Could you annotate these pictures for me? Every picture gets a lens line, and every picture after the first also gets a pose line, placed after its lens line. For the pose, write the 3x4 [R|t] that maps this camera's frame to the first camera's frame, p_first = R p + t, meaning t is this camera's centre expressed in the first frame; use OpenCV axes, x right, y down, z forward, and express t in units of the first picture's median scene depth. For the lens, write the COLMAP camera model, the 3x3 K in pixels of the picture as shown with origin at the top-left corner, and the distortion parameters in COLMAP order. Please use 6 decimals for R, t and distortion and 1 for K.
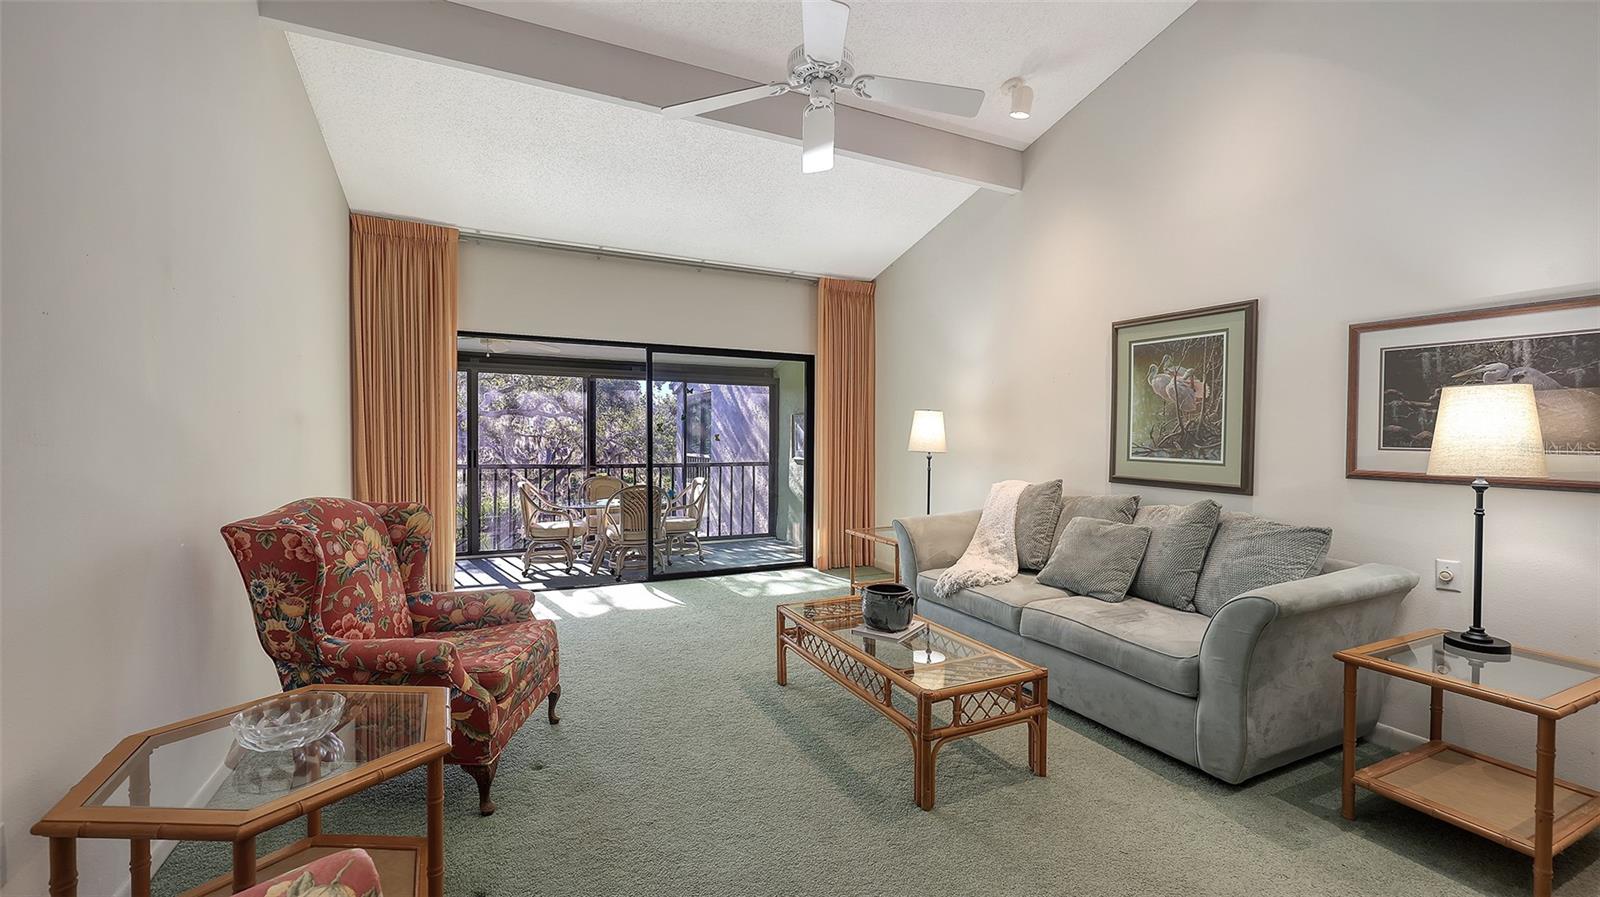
lens RADIAL K [[645.3, 0, 795.5], [0, 645.3, 446.4], [0, 0, 1]] dist [0.001866, -0.000350]
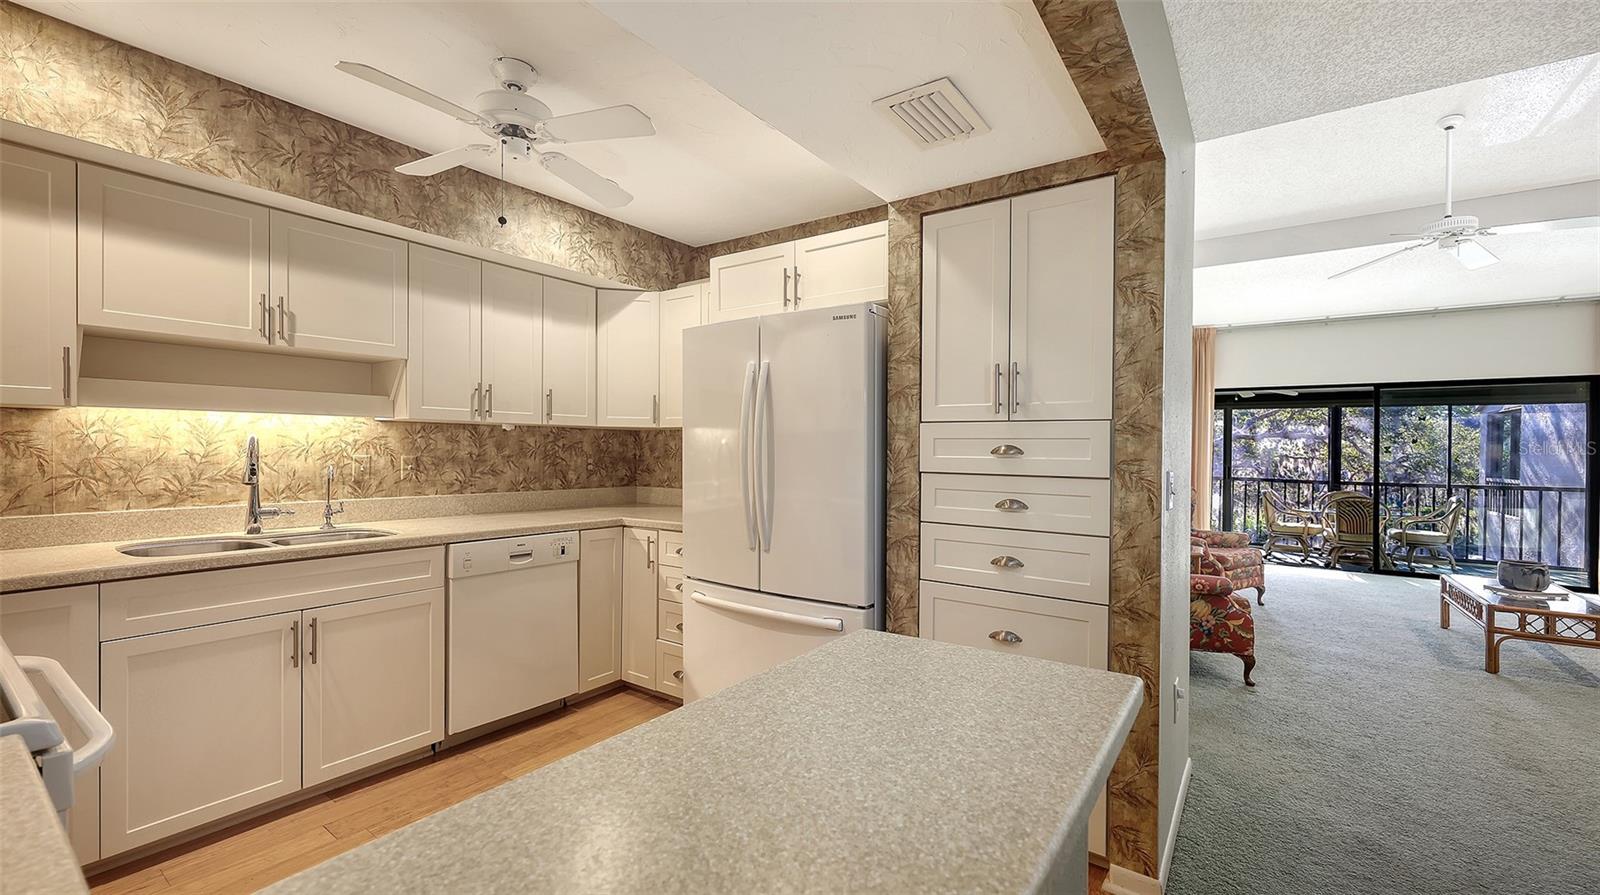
lens RADIAL K [[648.7, 0, 790.8], [0, 648.7, 440.9], [0, 0, 1]] dist [0.001195, -0.000141]
pose [[0.477416, -0.011978, -0.878596, 0.415519], [-0.025024, 0.999316, -0.027222, 0.019205], [0.878321, 0.034982, 0.476790, -0.733099]]
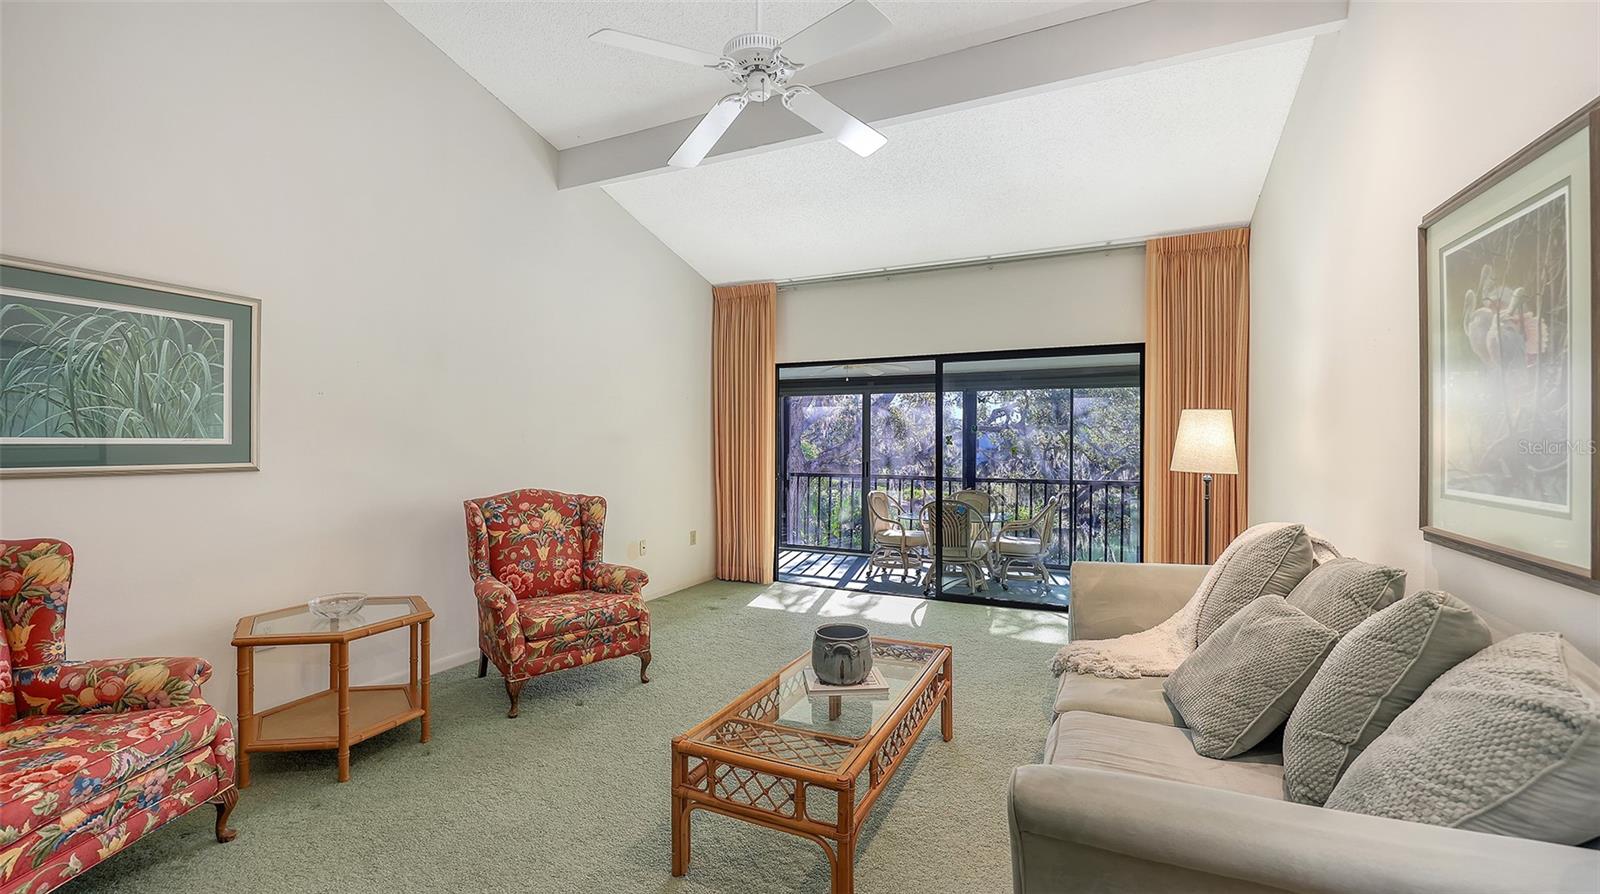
lens RADIAL K [[645.8, 0, 806.4], [0, 645.8, 441.4], [0, 0, 1]] dist [0.000804, 0.000058]
pose [[0.638173, -0.012234, -0.769796, 0.492954], [-0.009695, 0.999667, -0.023924, -0.002784], [0.769832, 0.022731, 0.637842, 0.280085]]
